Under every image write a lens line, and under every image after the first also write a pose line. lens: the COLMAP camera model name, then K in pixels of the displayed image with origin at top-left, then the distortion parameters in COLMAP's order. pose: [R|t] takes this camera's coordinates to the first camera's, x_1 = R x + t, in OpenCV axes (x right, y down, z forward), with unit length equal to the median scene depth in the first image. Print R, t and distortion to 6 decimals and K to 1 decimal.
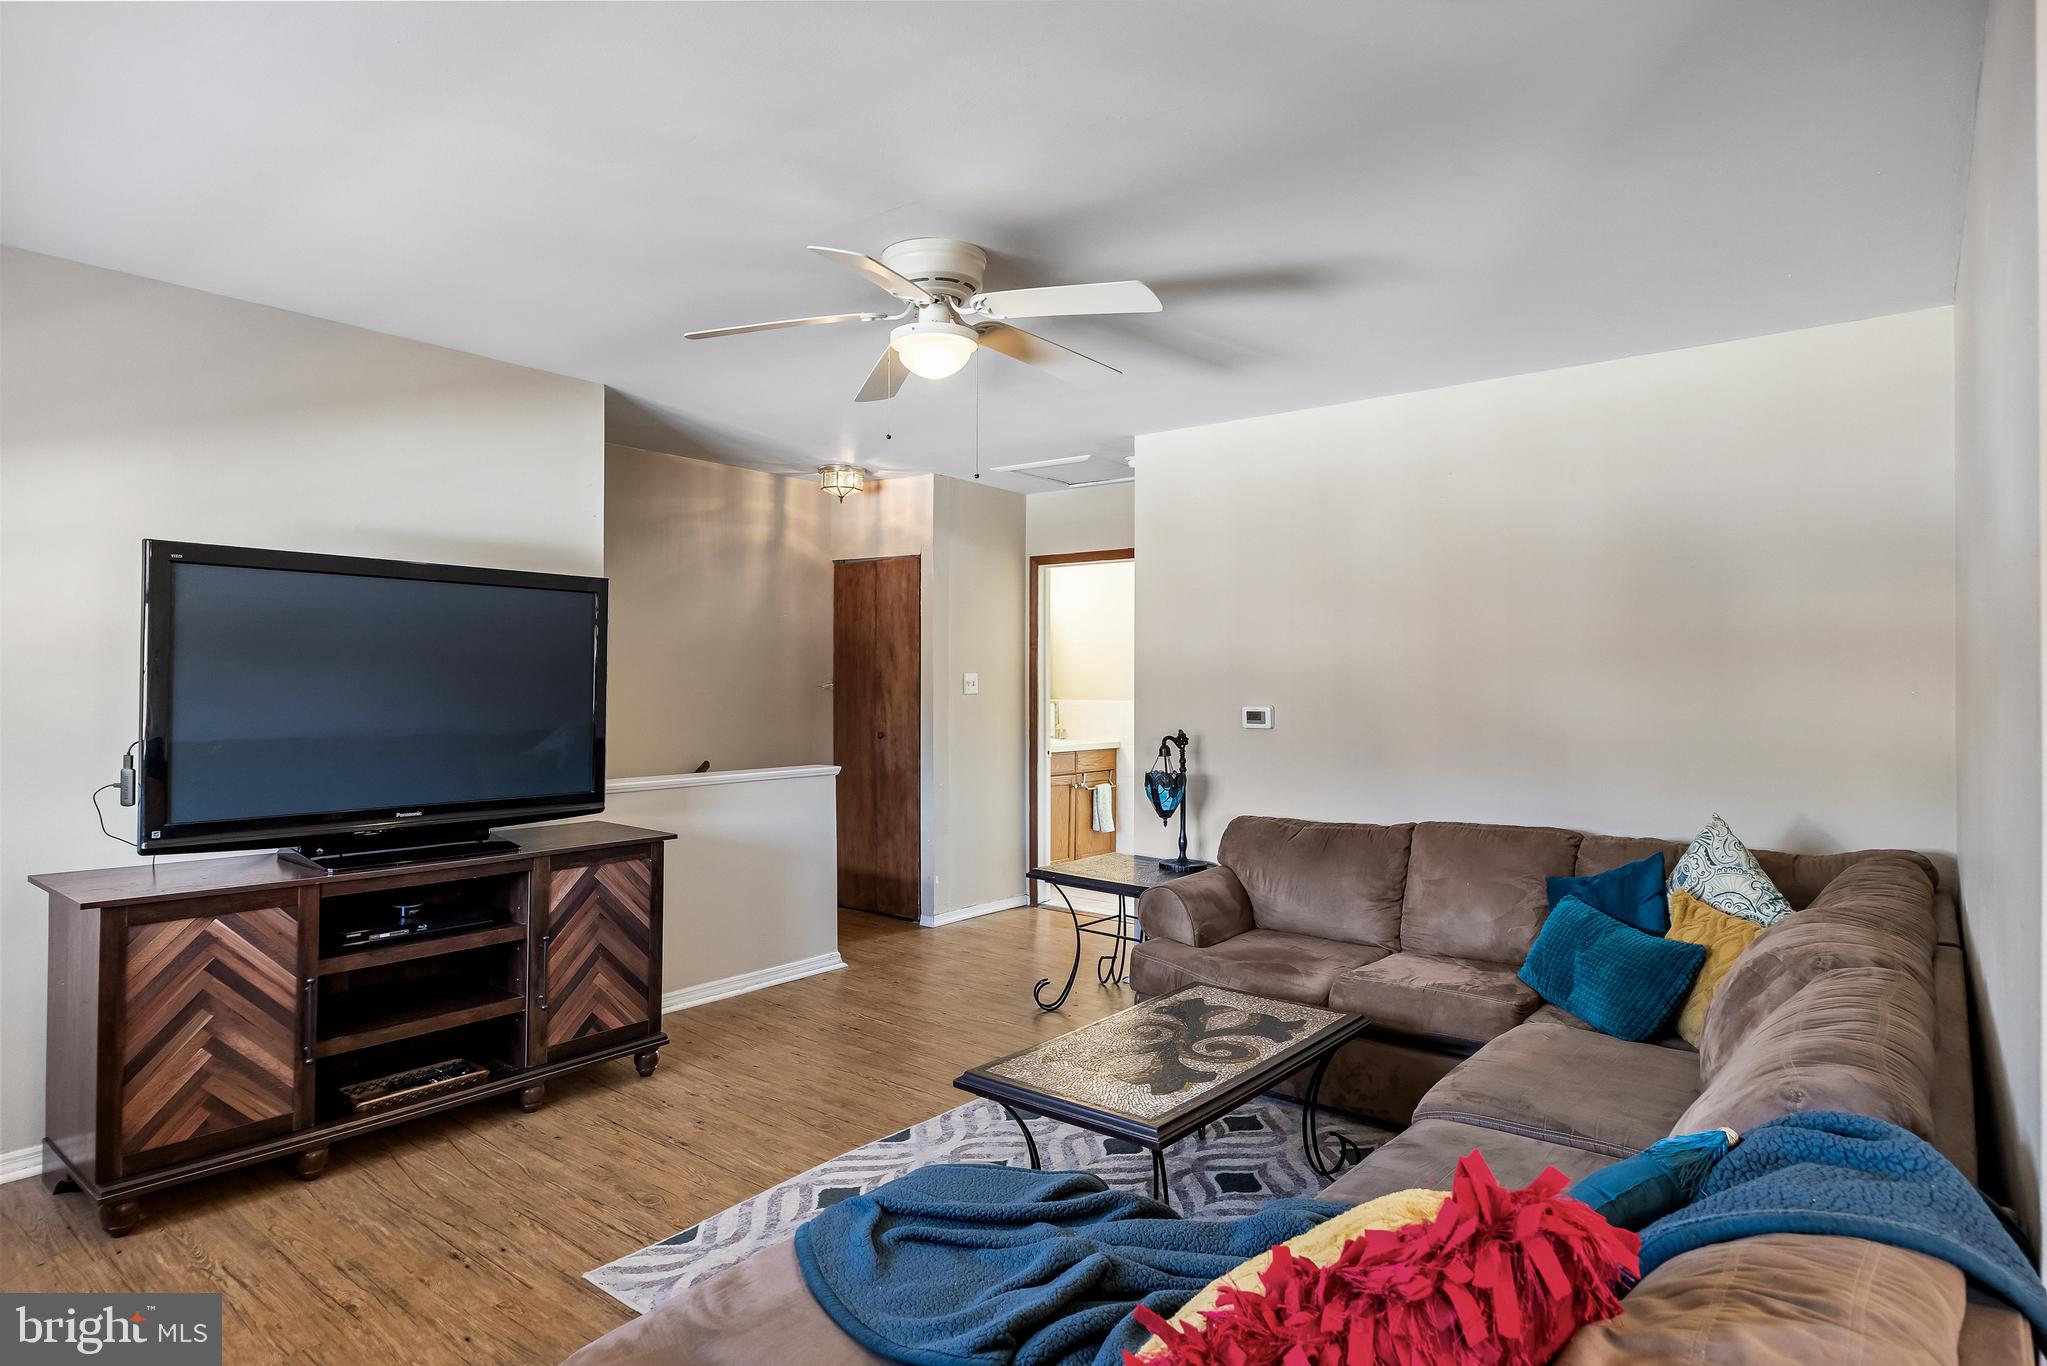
lens RADIAL K [[1128.3, 0, 1027.1], [0, 1128.3, 681.7], [0, 0, 1]] dist [-0.000233, -0.002579]
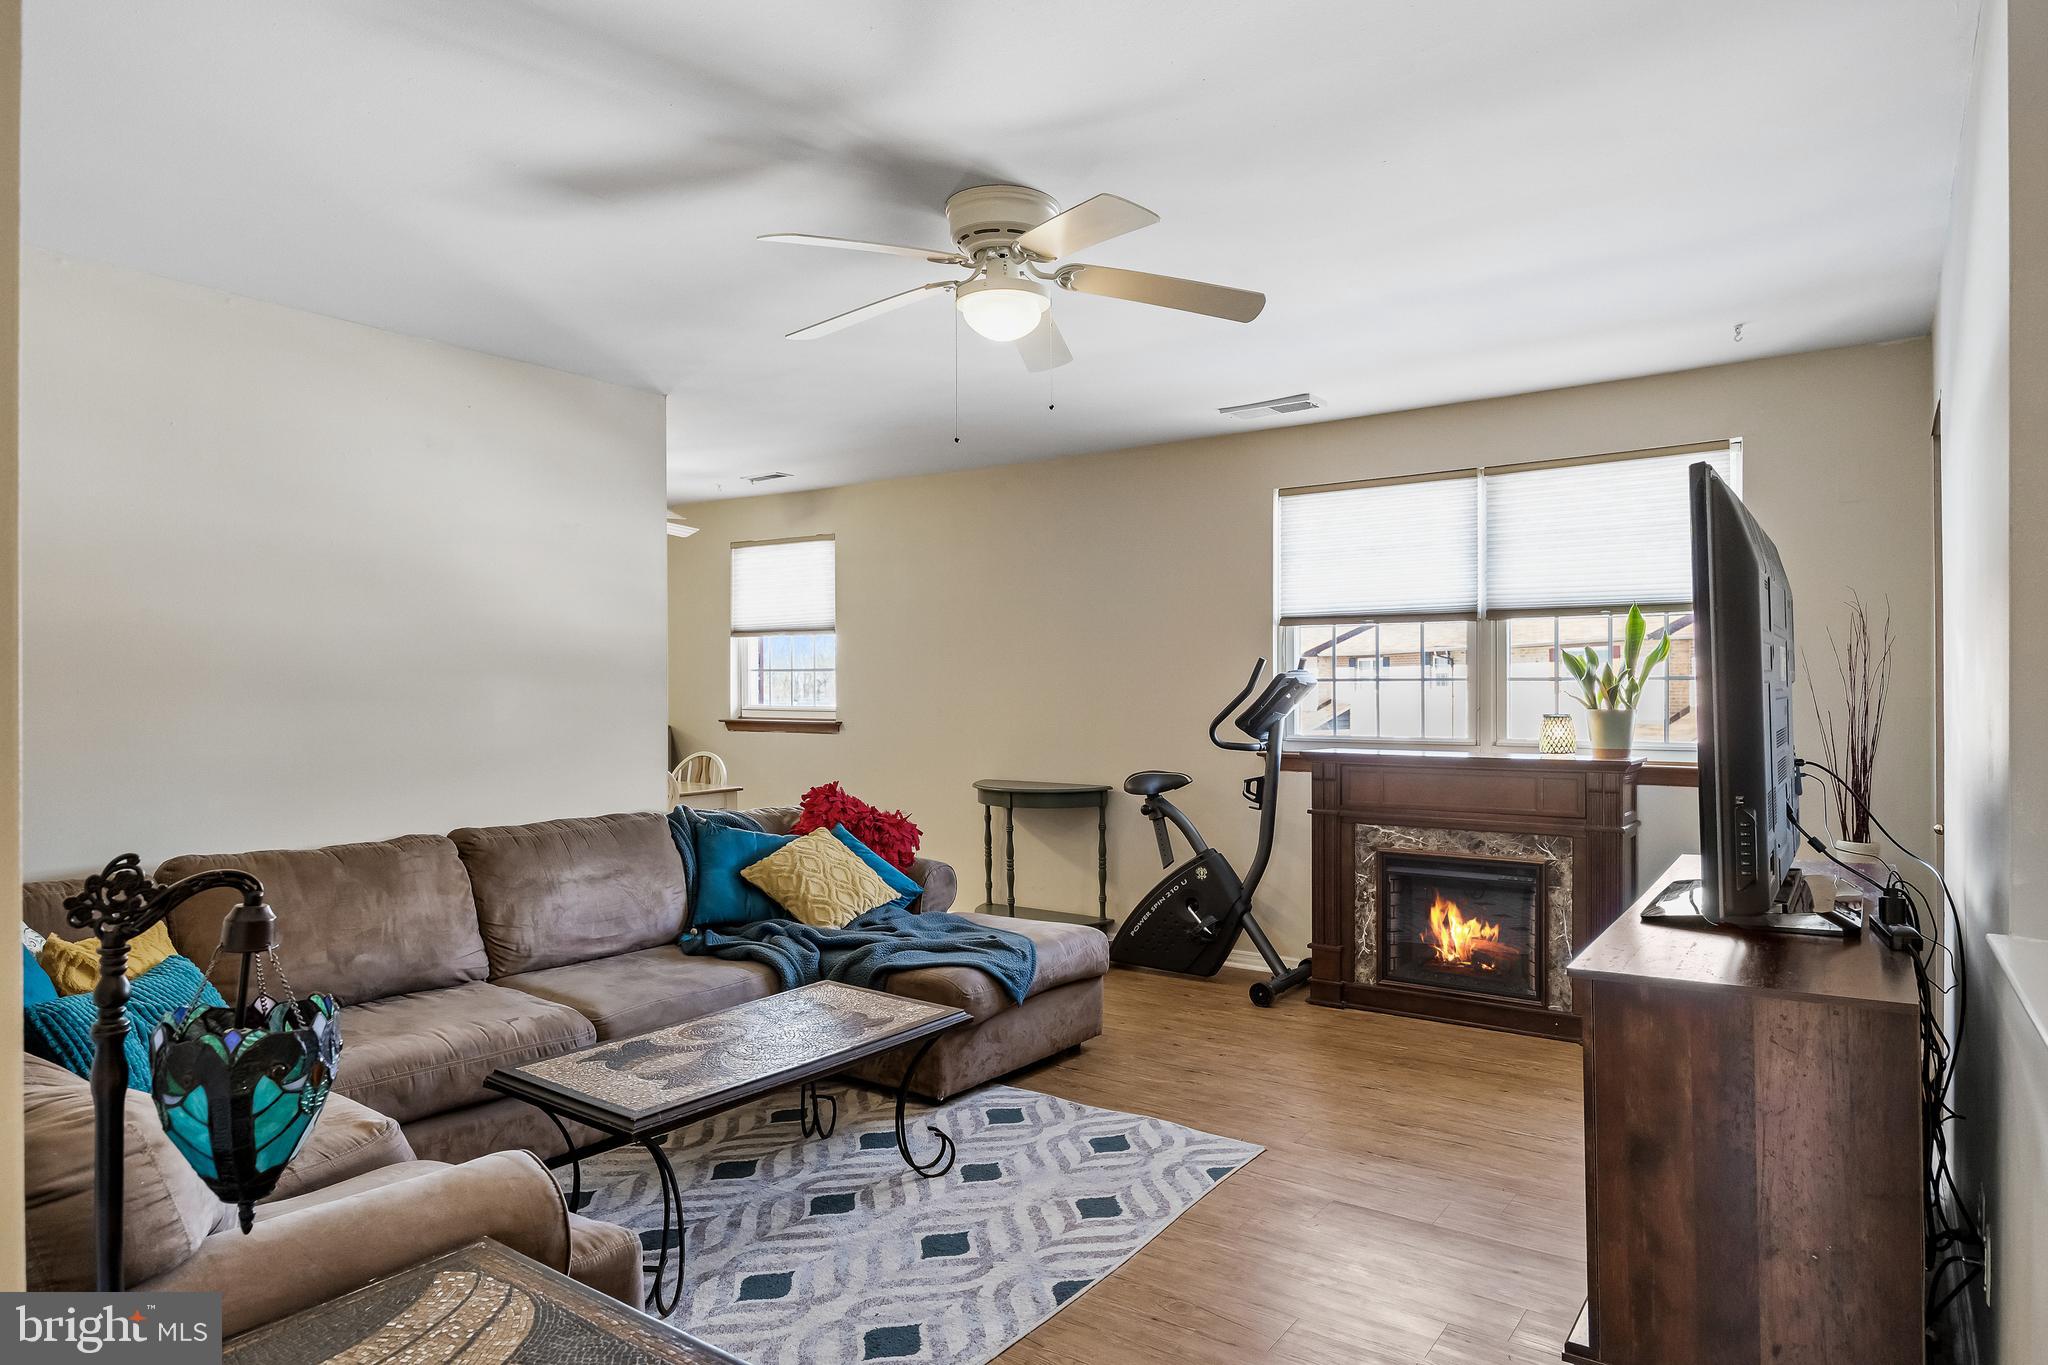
lens RADIAL K [[1195.3, 0, 1022.7], [0, 1195.3, 677.7], [0, 0, 1]] dist [-0.009309, -0.000772]
pose [[-0.999013, 0.001306, -0.044408, -0.051978], [0.001889, 0.999913, -0.013083, 0.017280], [0.044387, -0.013154, -0.998928, 1.831454]]
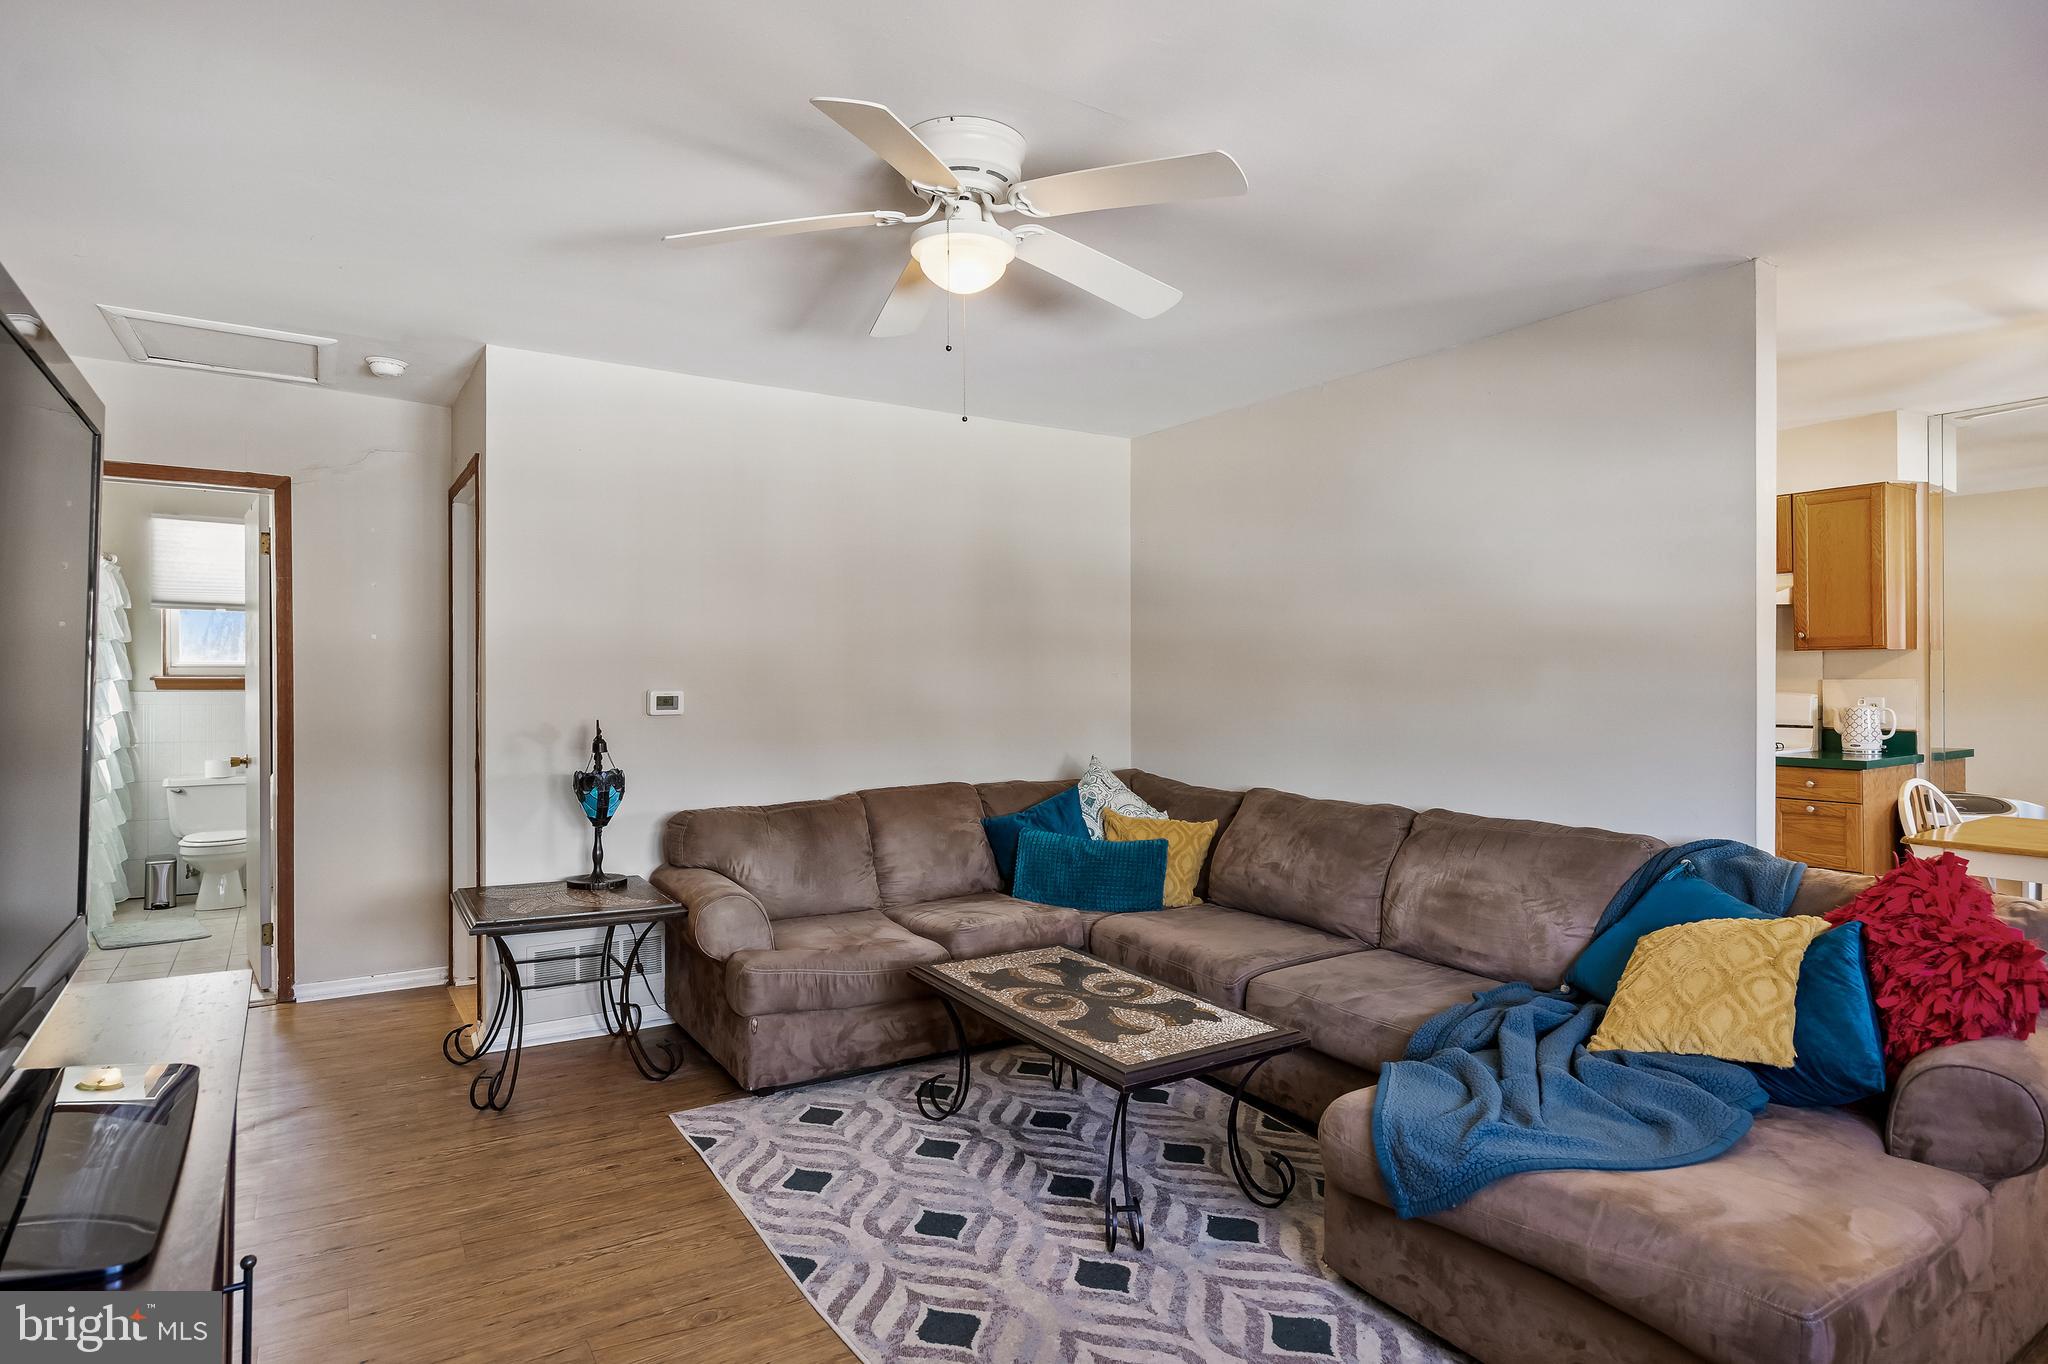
lens RADIAL K [[1088.6, 0, 1008.6], [0, 1088.6, 672.0], [0, 0, 1]] dist [0.002006, 0.000079]
pose [[0.326817, 0.002031, 0.945086, -0.774773], [-0.001396, 0.999998, -0.001666, 0.011344], [-0.945087, -0.000775, 0.326819, 0.653347]]
